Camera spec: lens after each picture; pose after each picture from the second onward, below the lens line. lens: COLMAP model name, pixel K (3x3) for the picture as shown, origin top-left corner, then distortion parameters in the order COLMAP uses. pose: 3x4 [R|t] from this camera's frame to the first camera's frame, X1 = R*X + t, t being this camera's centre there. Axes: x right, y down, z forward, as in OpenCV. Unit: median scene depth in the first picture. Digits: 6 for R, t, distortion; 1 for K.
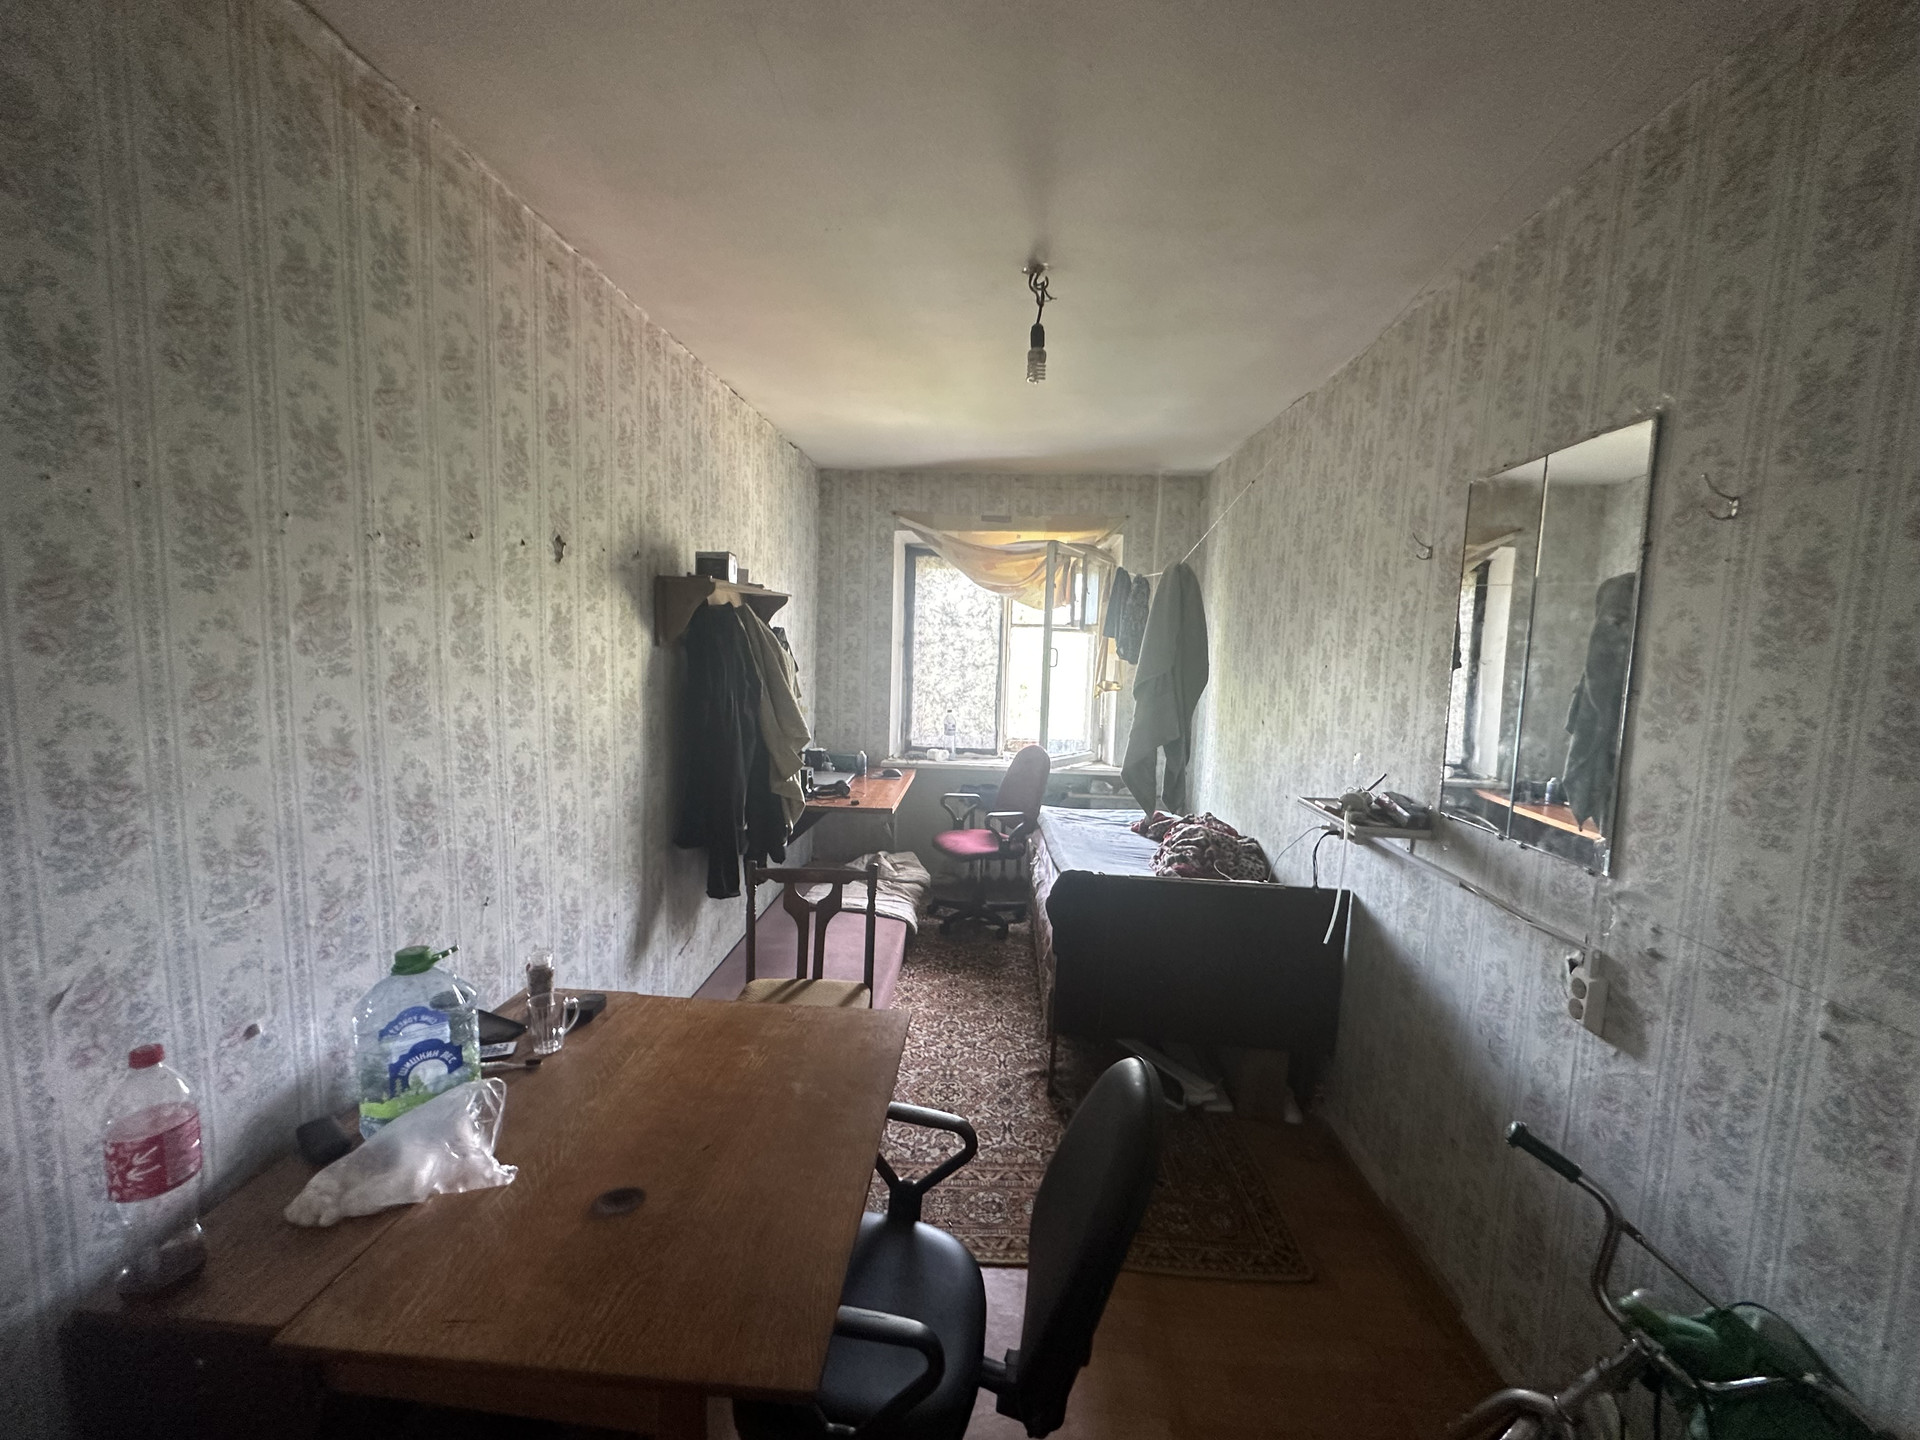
lens RADIAL K [[767.6, 0, 957.0], [0, 767.6, 721.1], [0, 0, 1]] dist [-0.003428, 0.000785]
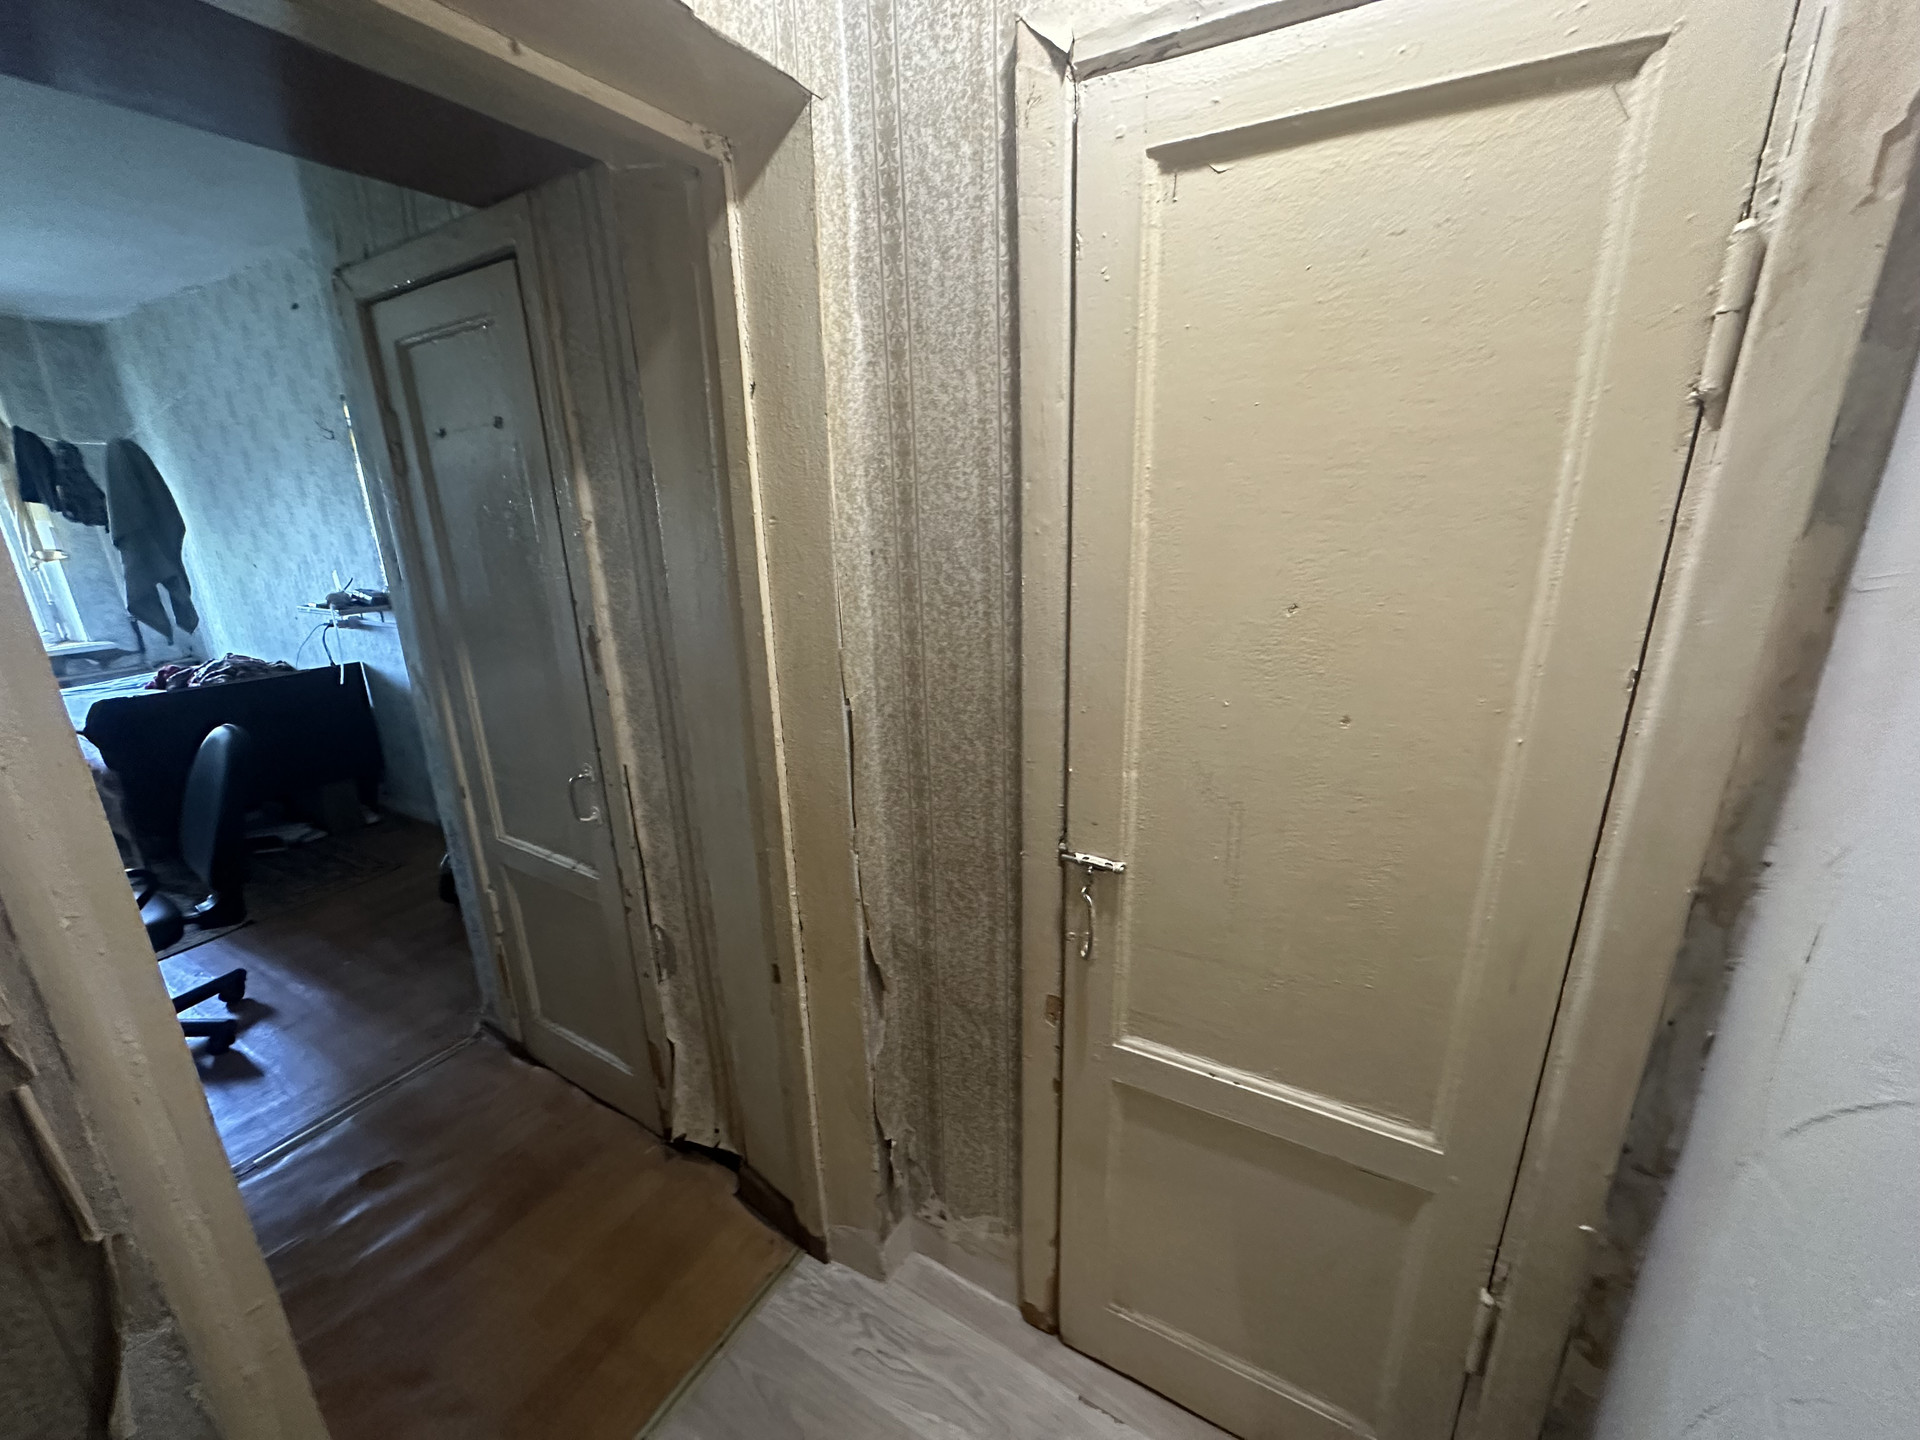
lens RADIAL K [[767.6, 0, 957.0], [0, 767.6, 721.1], [0, 0, 1]] dist [-0.003428, 0.000785]
pose [[0.448986, -0.296499, 0.842912, -0.268271], [0.134548, 0.955019, 0.264264, 0.086827], [-0.883351, -0.005239, 0.468683, -0.747624]]
